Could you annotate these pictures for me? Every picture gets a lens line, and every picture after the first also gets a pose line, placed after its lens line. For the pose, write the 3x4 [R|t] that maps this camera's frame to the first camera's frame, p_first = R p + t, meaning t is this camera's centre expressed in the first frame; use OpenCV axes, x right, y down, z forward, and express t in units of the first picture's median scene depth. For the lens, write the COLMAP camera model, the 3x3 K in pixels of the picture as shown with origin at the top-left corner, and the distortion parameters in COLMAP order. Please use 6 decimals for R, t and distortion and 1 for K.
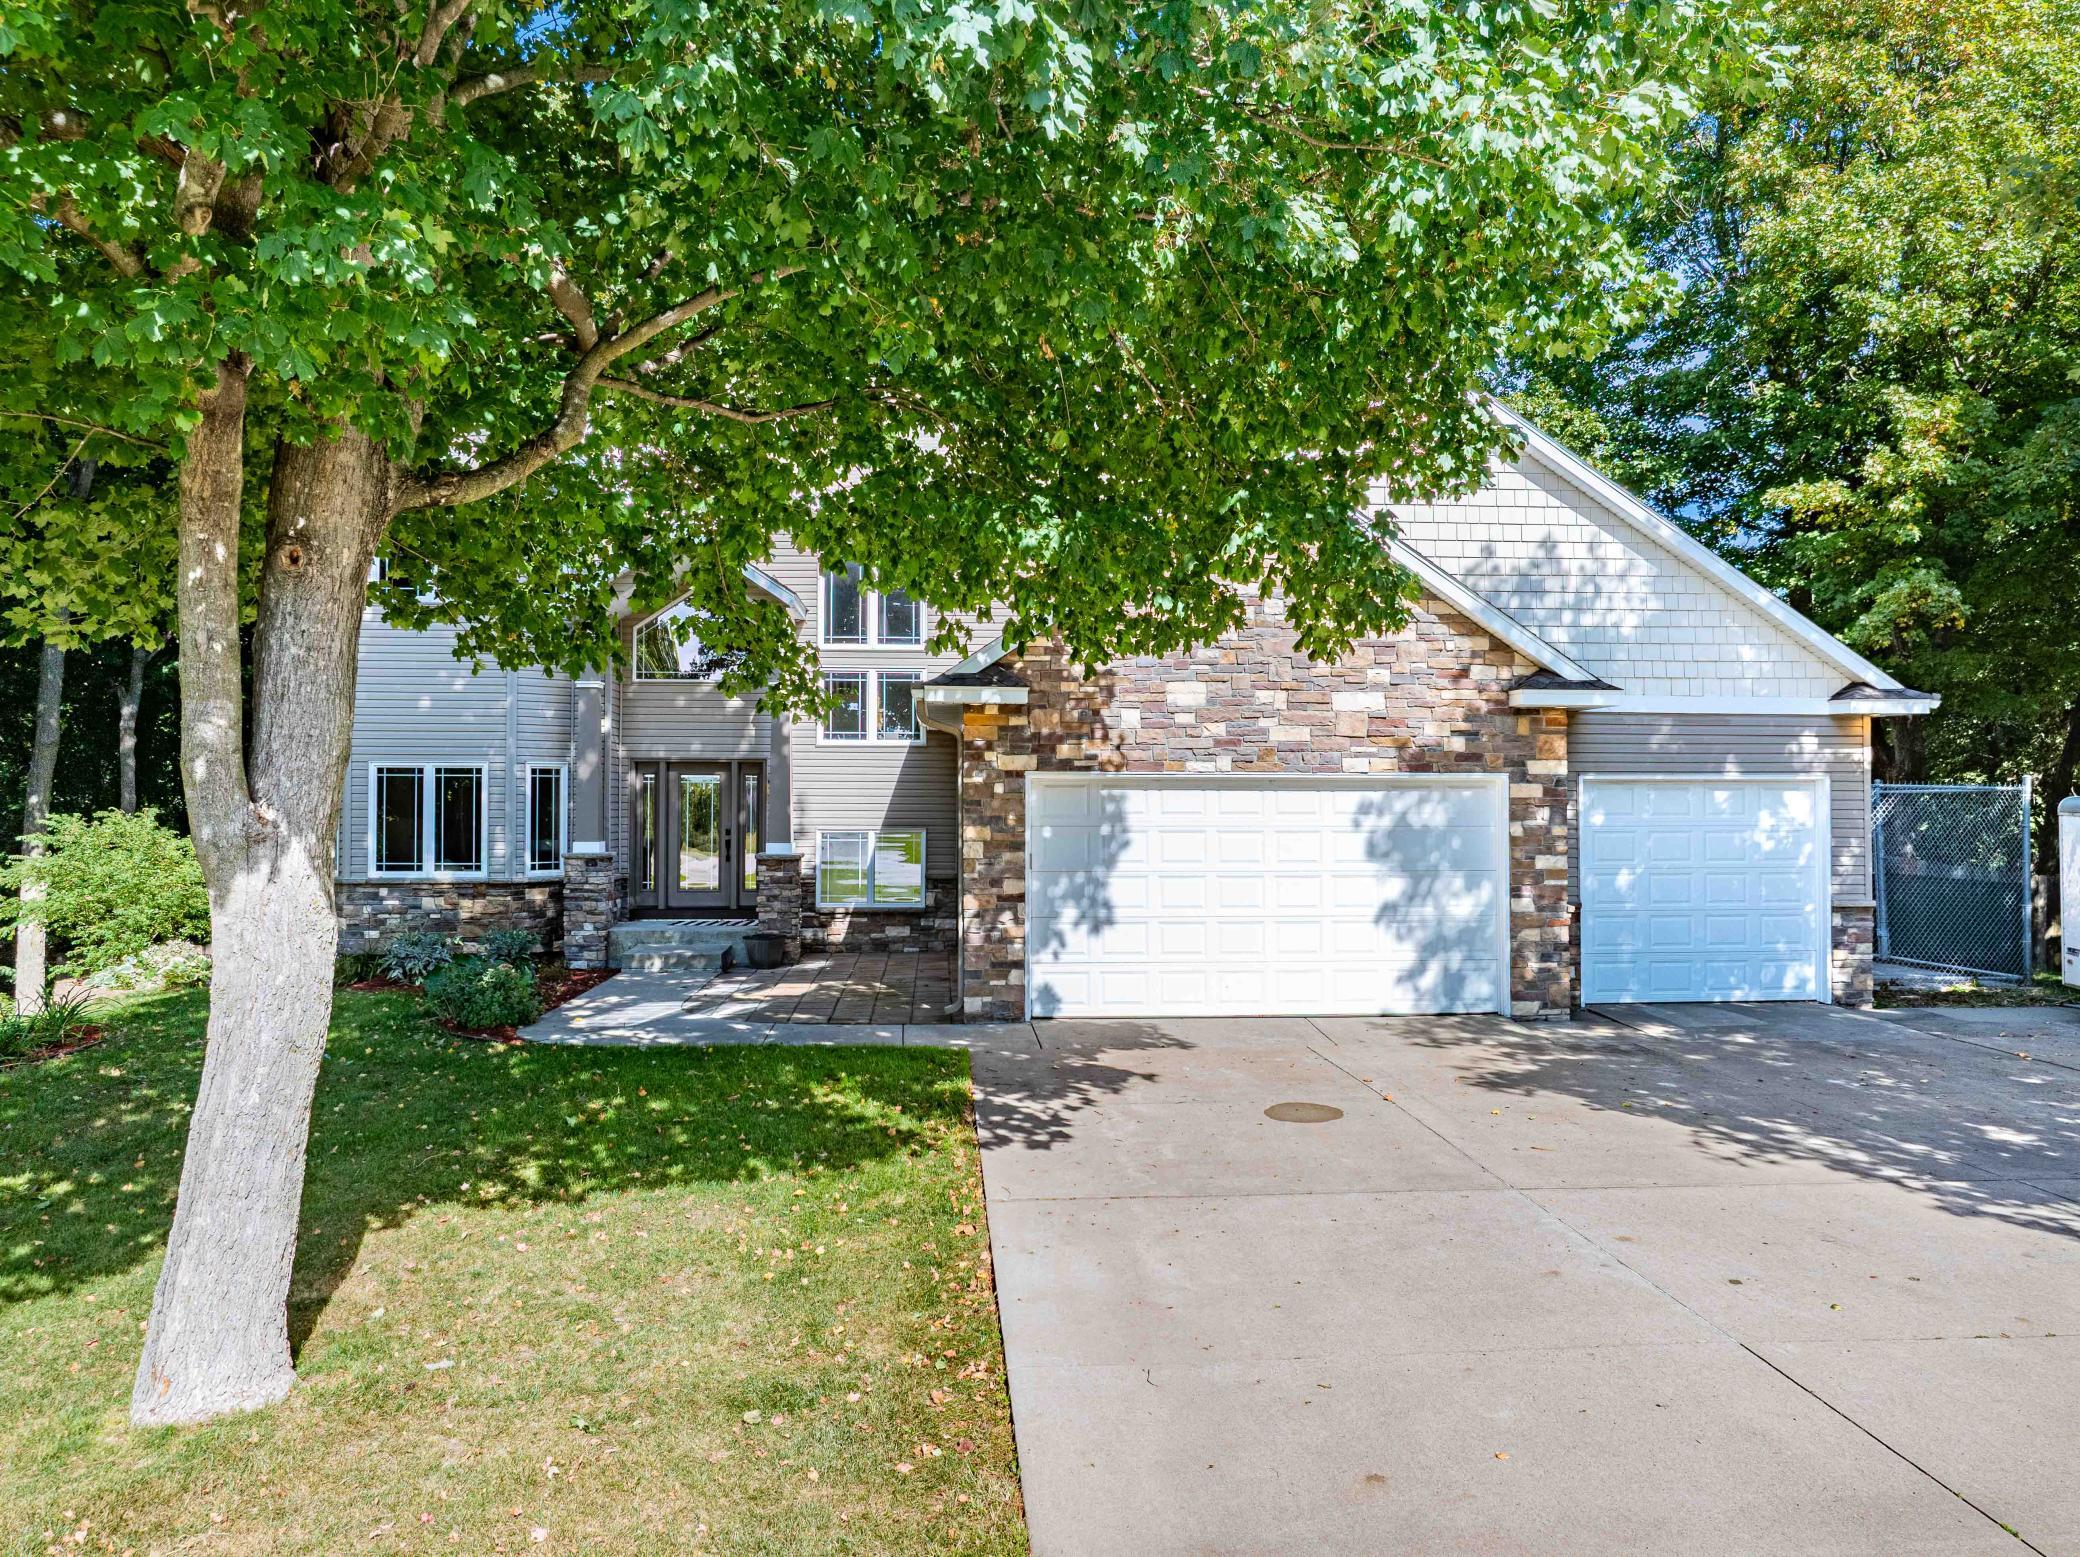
lens RADIAL K [[1491.4, 0, 1040.0], [0, 1491.4, 778.5], [0, 0, 1]] dist [-0.030890, 0.042240]
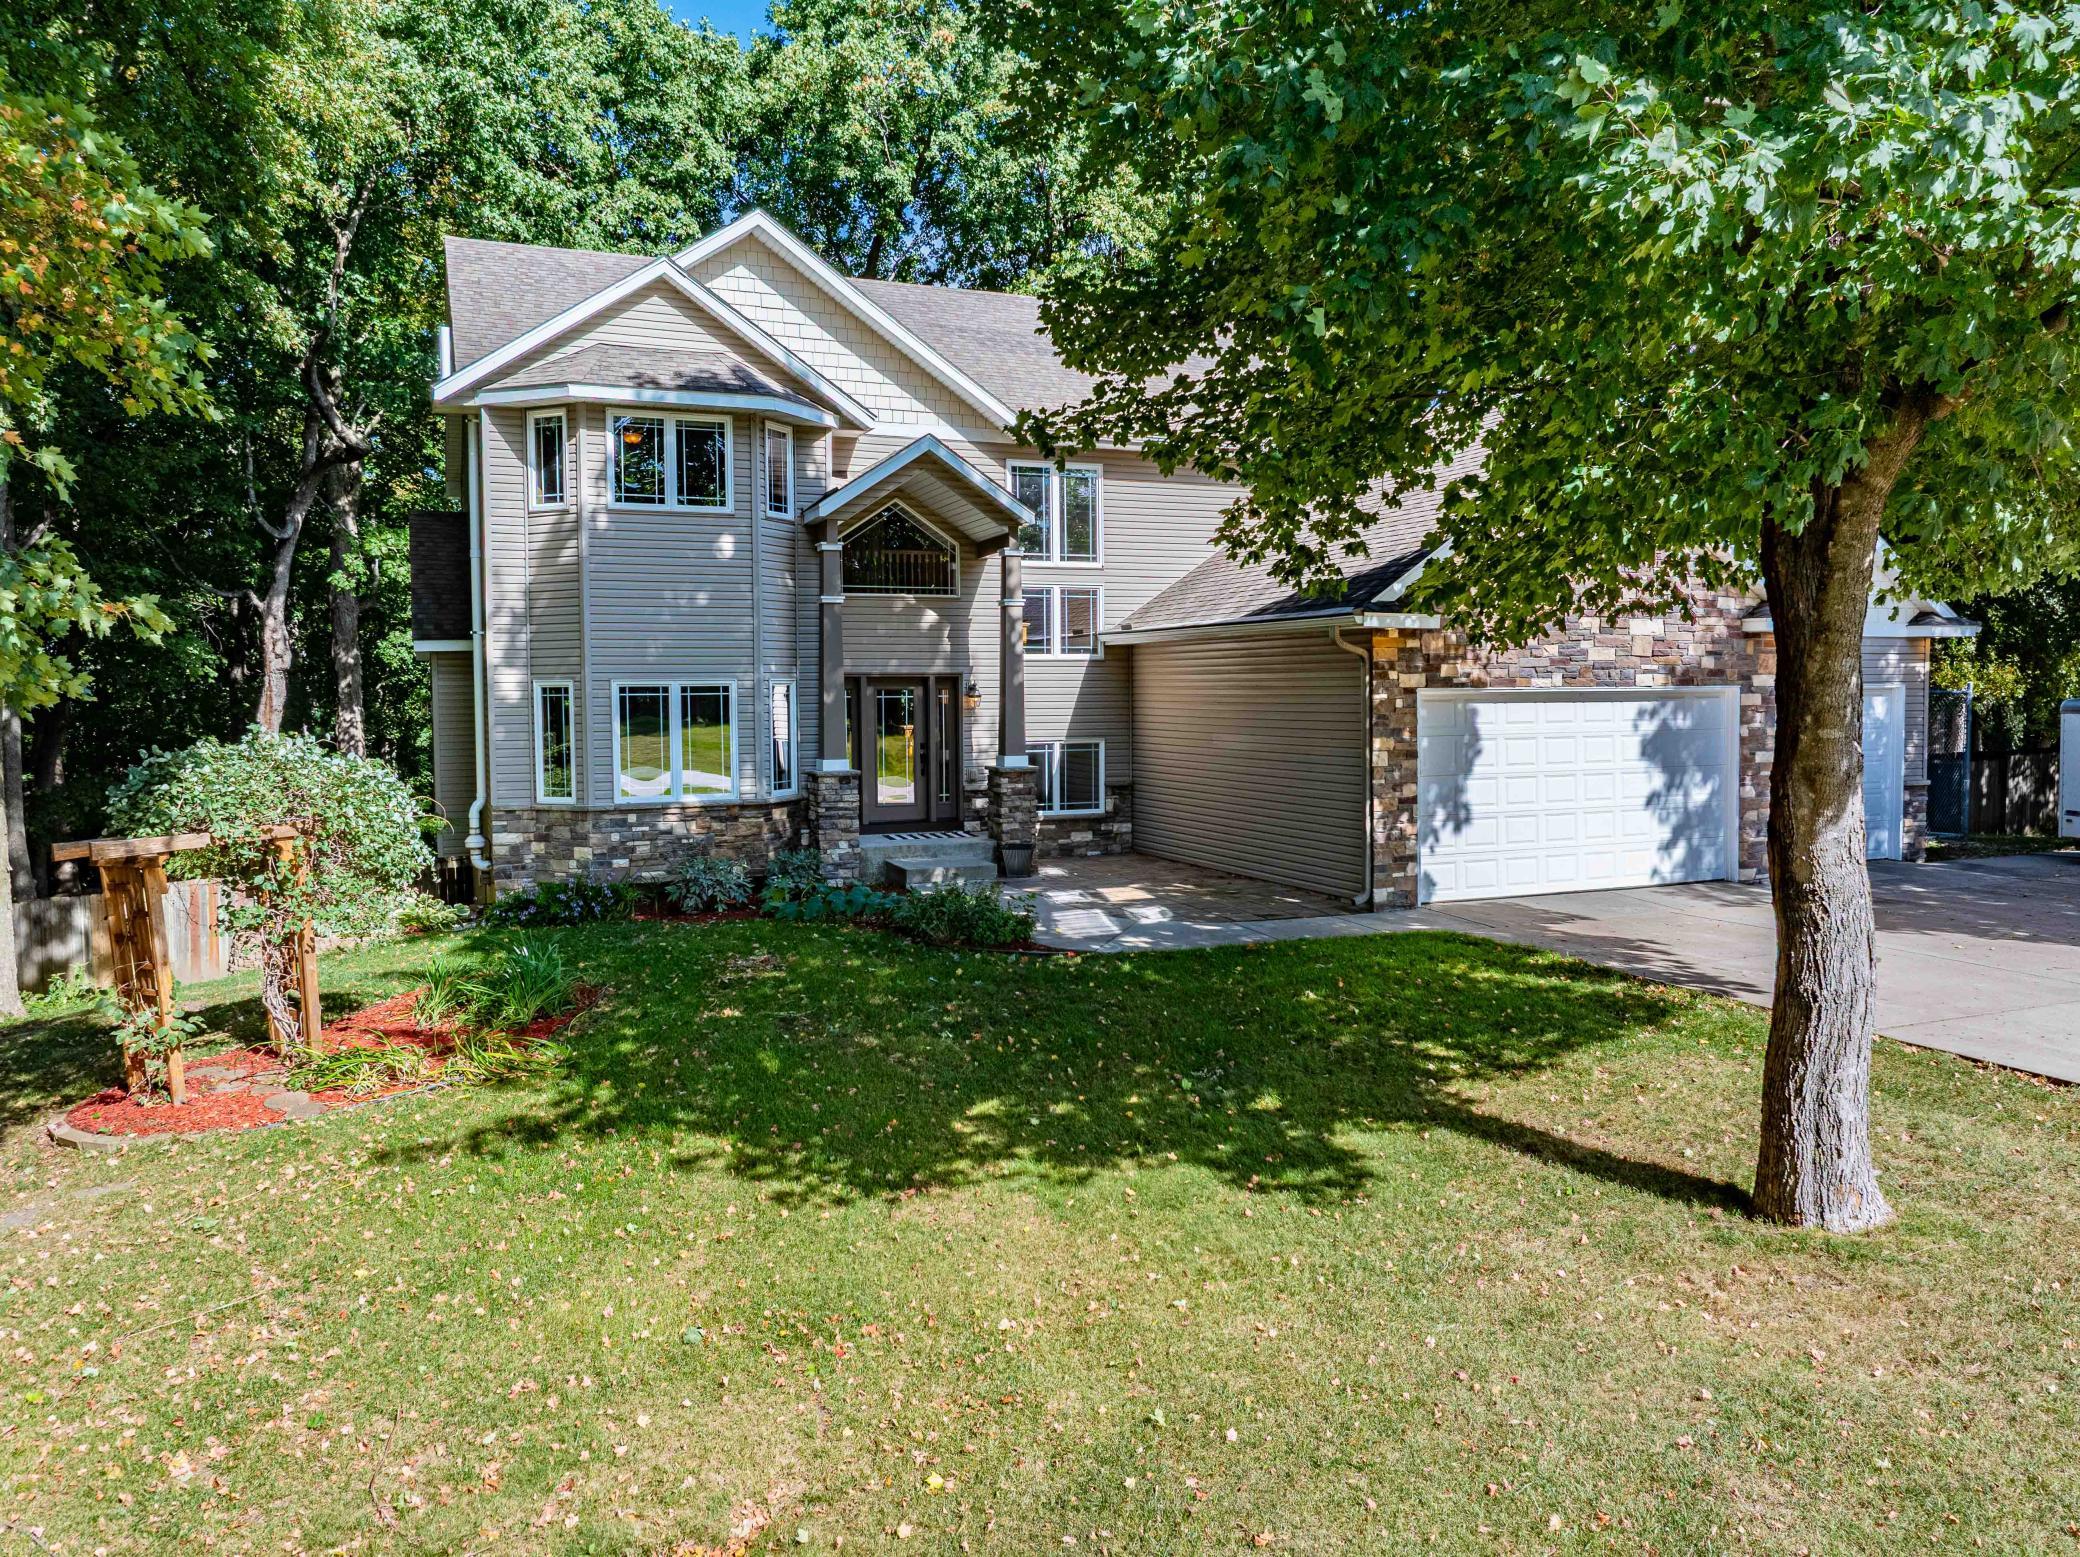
lens RADIAL K [[1491.4, 0, 1040.0], [0, 1491.4, 778.5], [0, 0, 1]] dist [-0.030890, 0.042240]
pose [[0.945646, -0.030040, 0.323807, -0.633010], [0.007318, 0.997438, 0.071162, -0.018449], [-0.325115, -0.064925, 0.943443, 0.023371]]
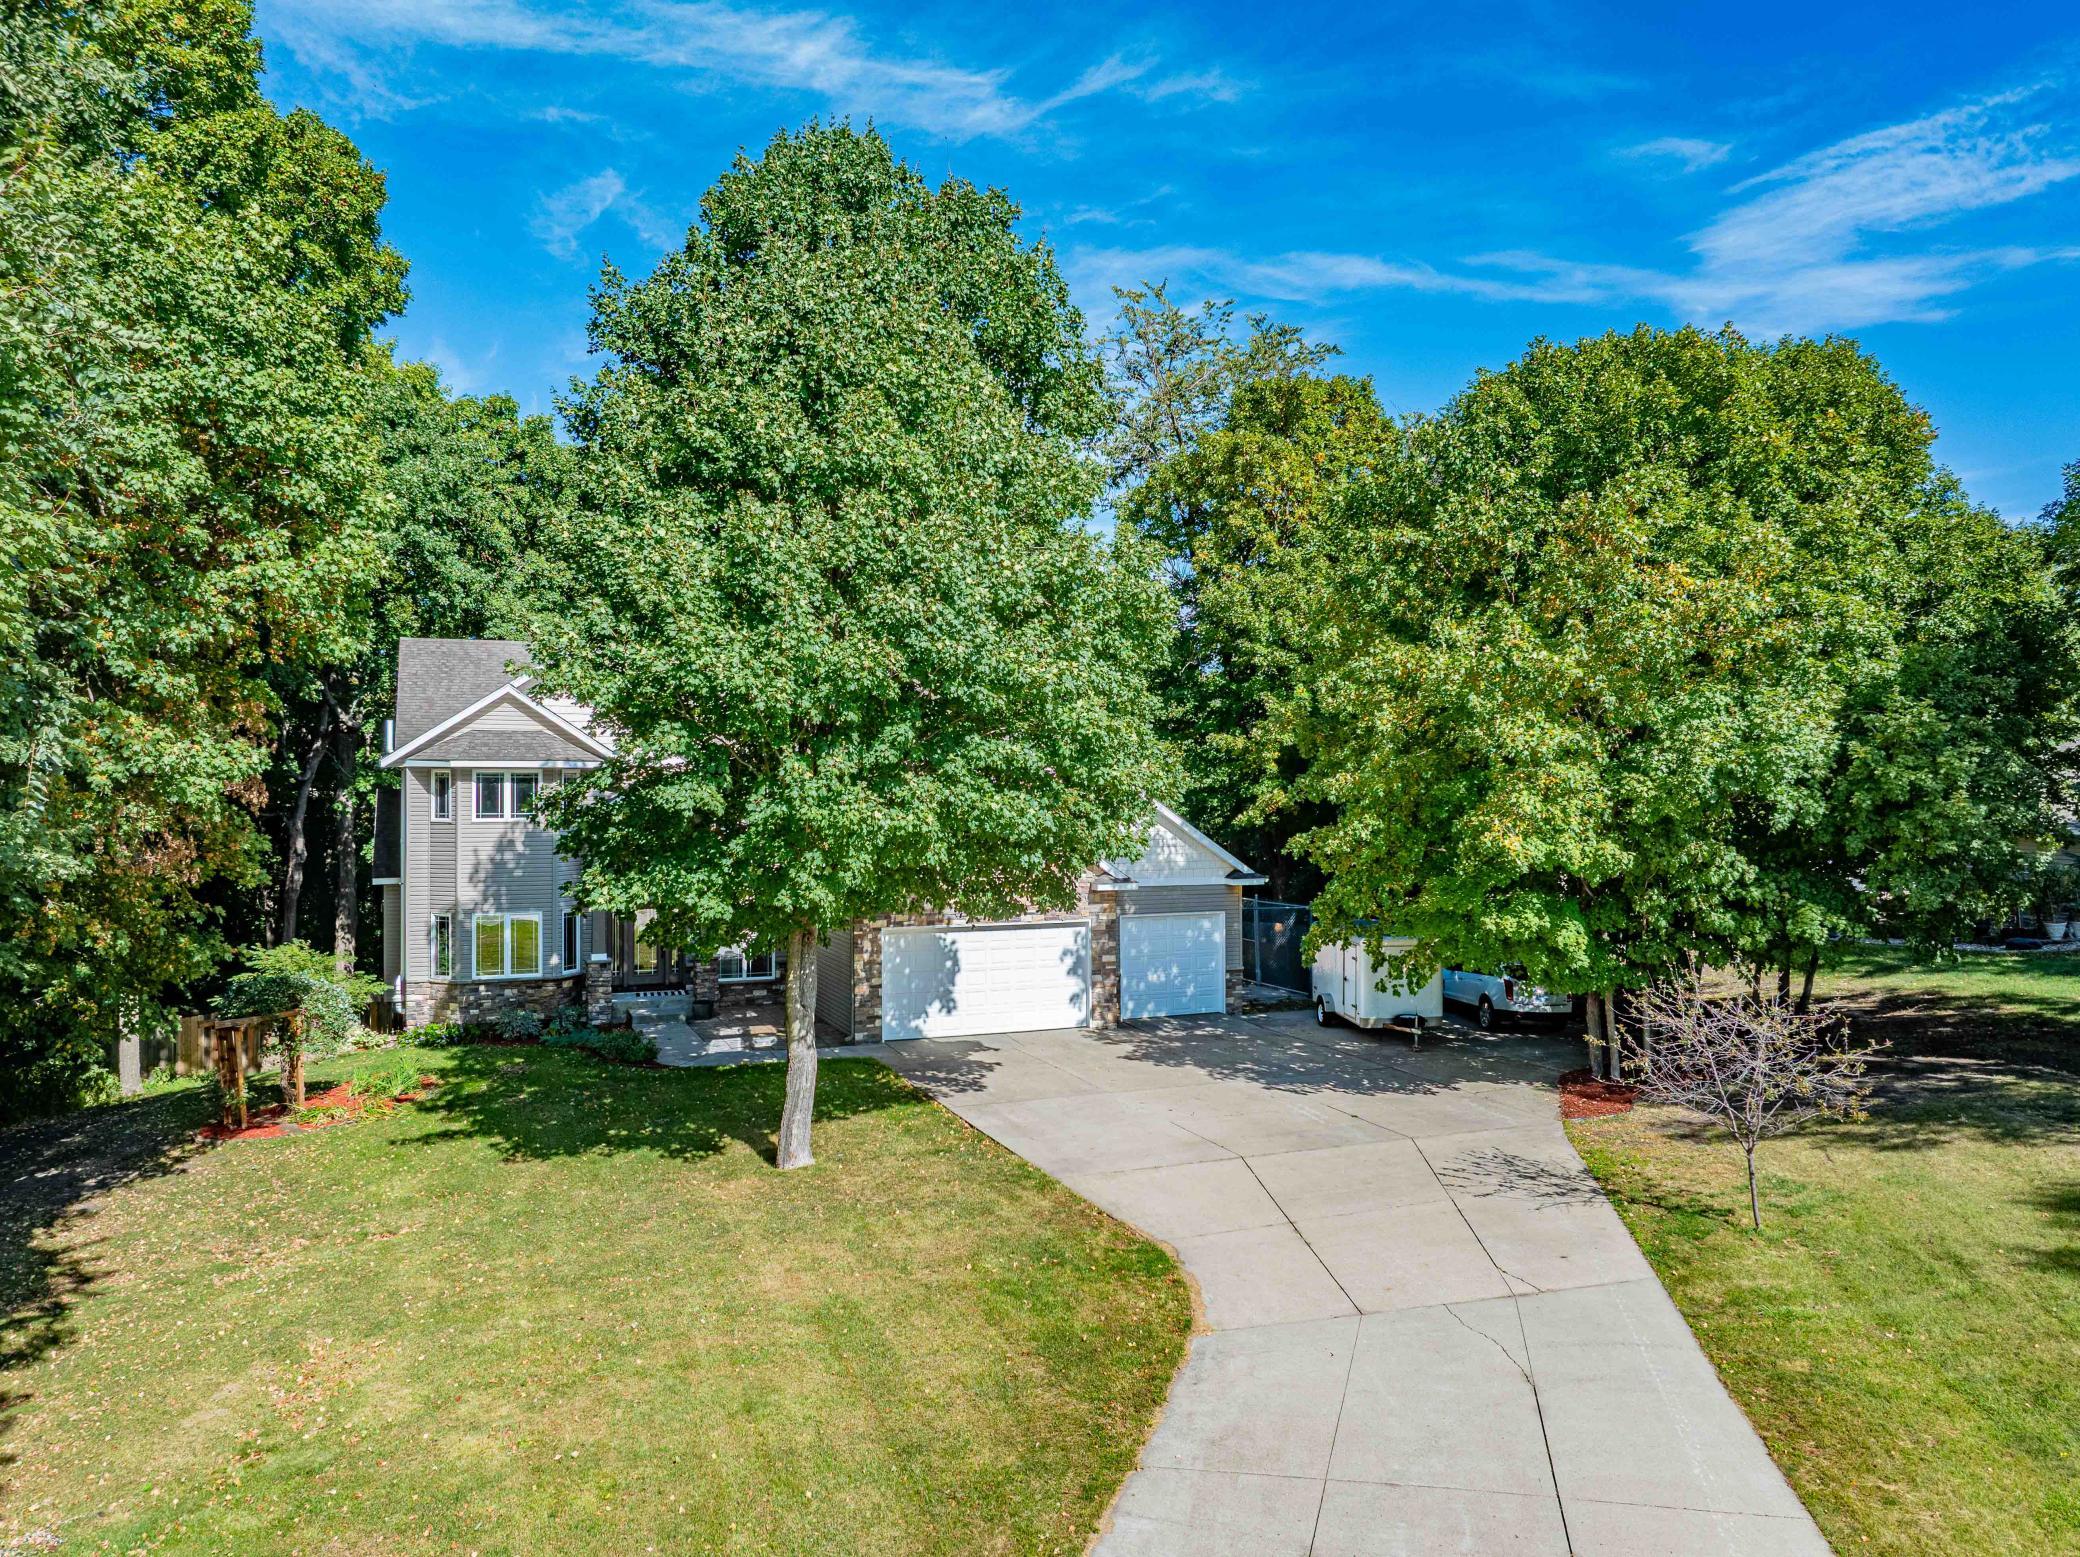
lens RADIAL K [[1491.4, 0, 1040.0], [0, 1491.4, 778.5], [0, 0, 1]] dist [-0.030890, 0.042240]
pose [[0.950527, -0.003210, 0.310627, -0.452381], [-0.000809, 0.999918, 0.012811, -0.244227], [-0.310642, -0.012429, 0.950446, -1.101736]]
